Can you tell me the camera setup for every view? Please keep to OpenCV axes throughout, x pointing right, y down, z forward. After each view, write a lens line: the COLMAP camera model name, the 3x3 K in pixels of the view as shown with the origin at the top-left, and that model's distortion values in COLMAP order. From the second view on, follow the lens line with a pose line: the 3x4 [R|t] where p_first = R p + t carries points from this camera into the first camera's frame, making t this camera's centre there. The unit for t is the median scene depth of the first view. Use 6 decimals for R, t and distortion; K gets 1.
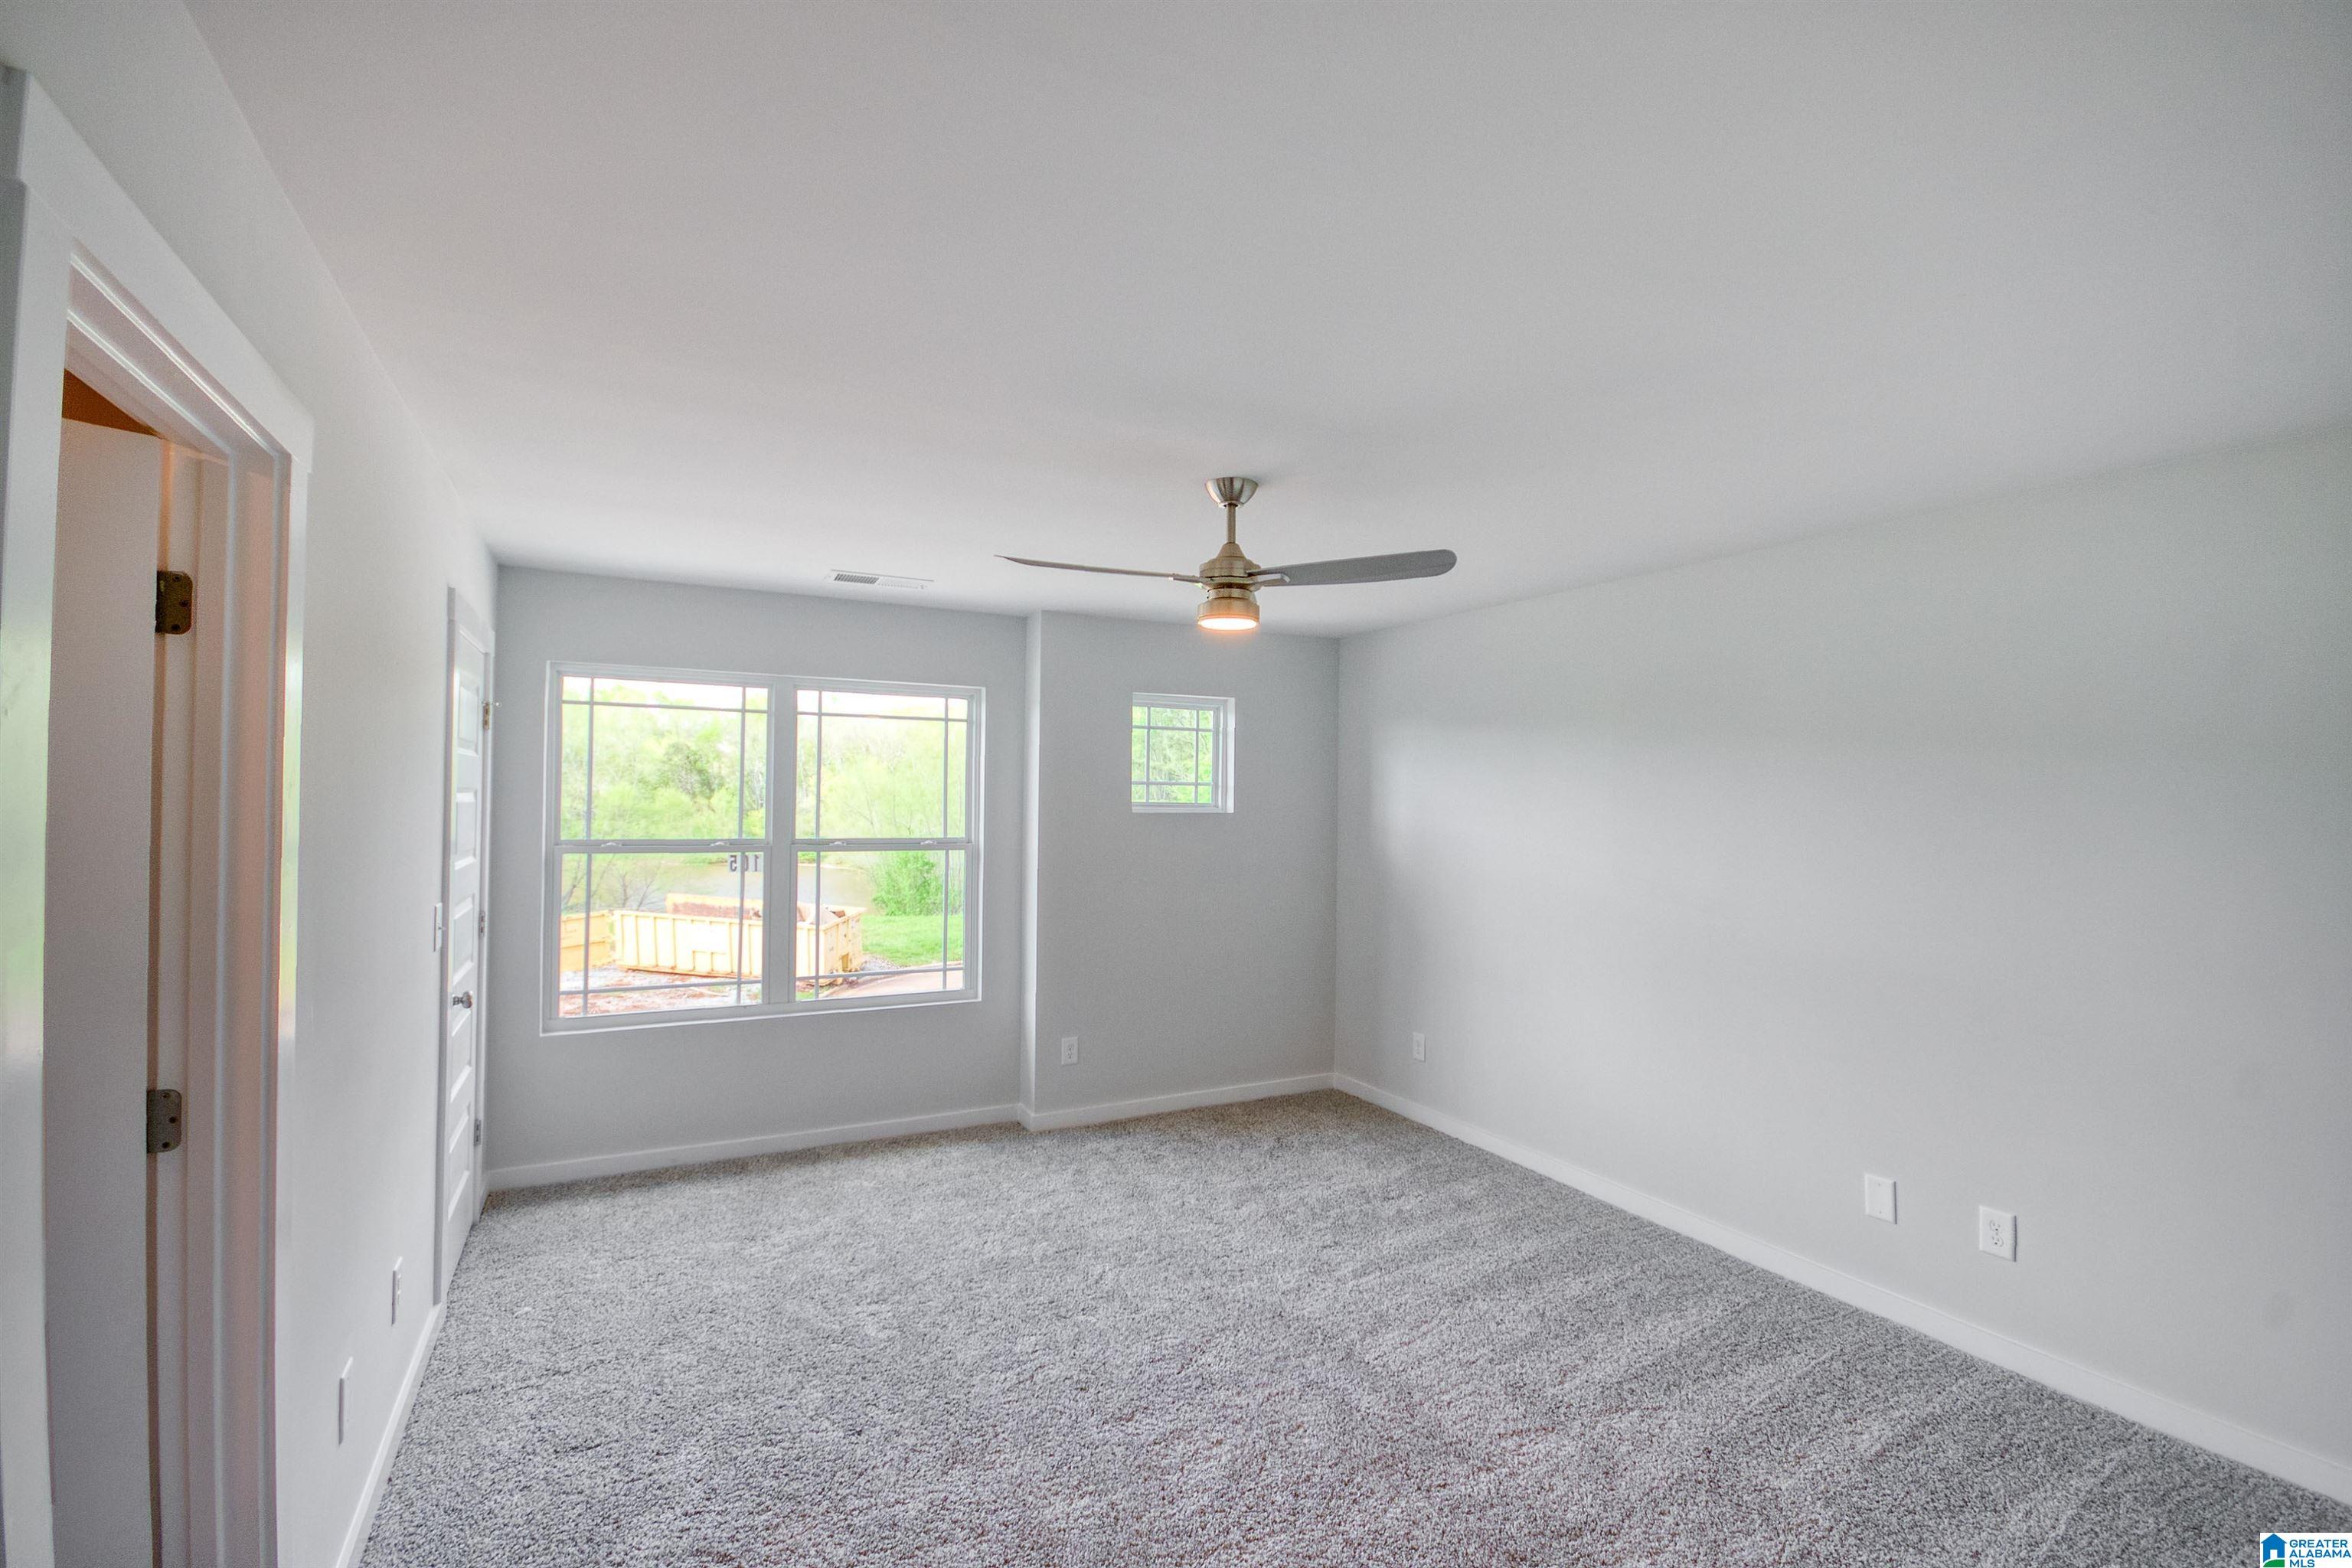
lens RADIAL K [[1034.5, 0, 1176.0], [0, 1034.5, 784.0], [0, 0, 1]] dist [-0.003495, -0.000503]
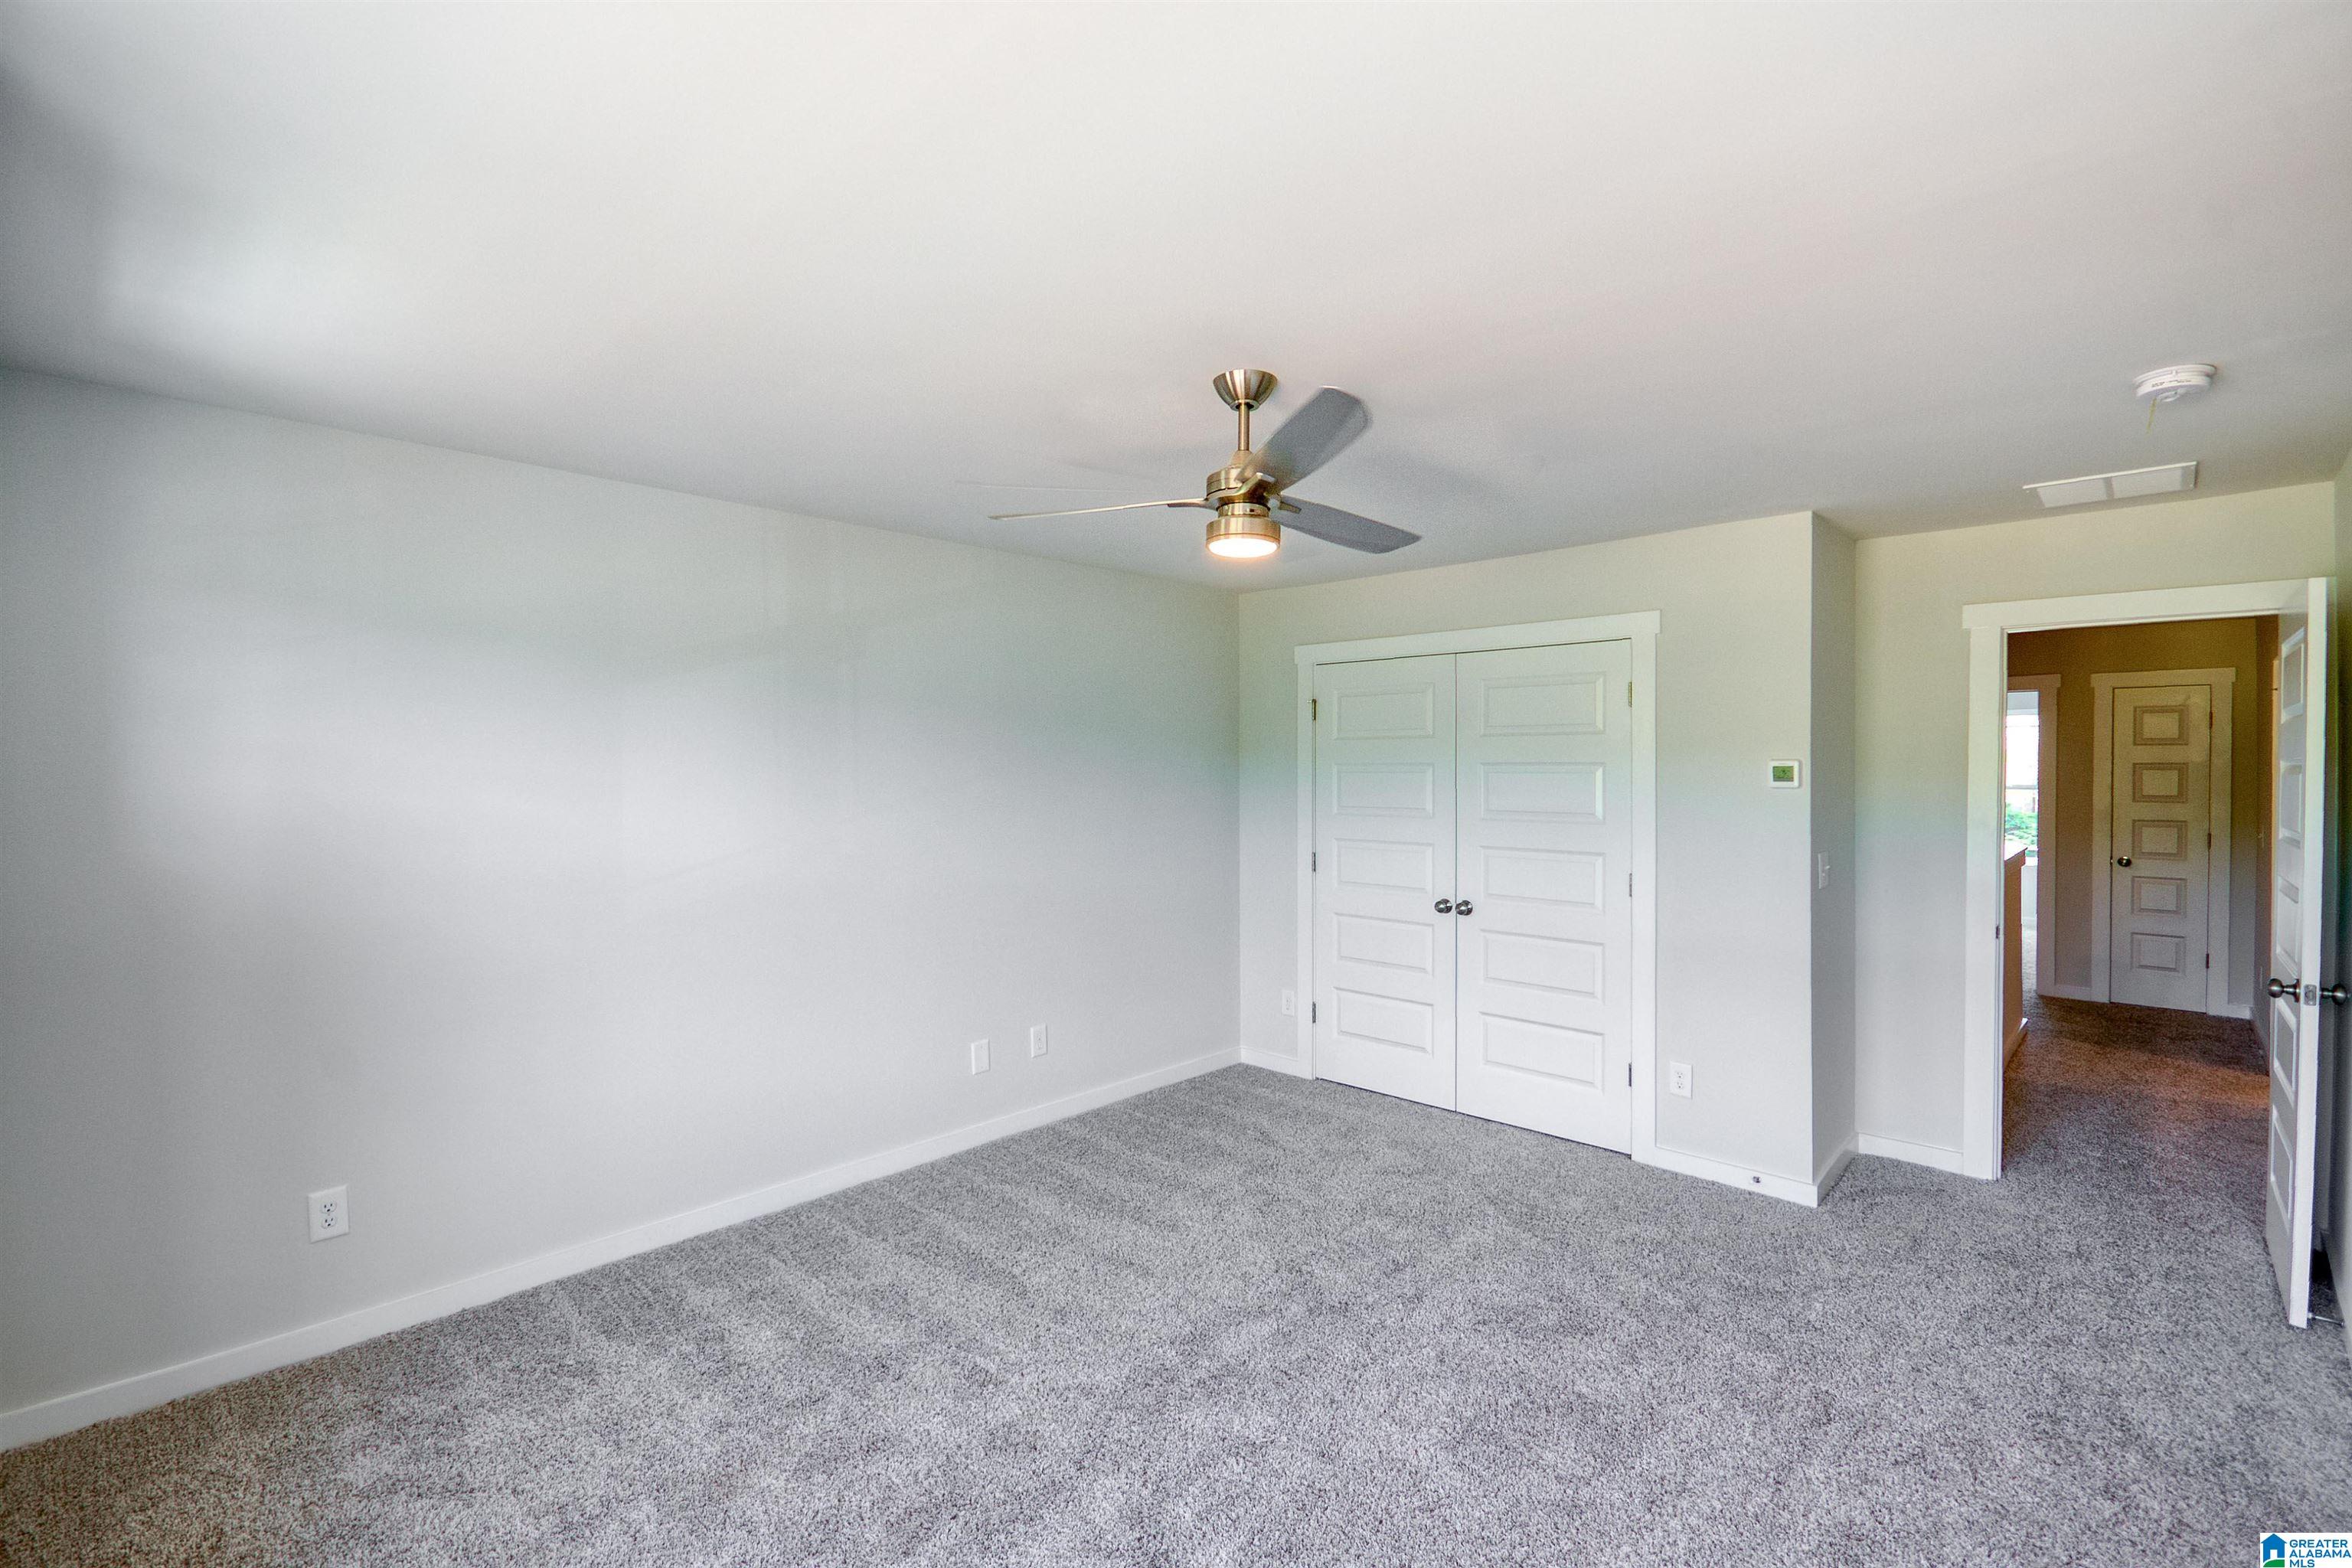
lens RADIAL K [[1034.5, 0, 1176.0], [0, 1034.5, 784.0], [0, 0, 1]] dist [-0.003495, -0.000503]
pose [[-0.328912, -0.022198, 0.944100, -0.490001], [-0.016151, 0.999710, 0.017879, 0.017850], [-0.944223, -0.009368, -0.329175, 0.912445]]
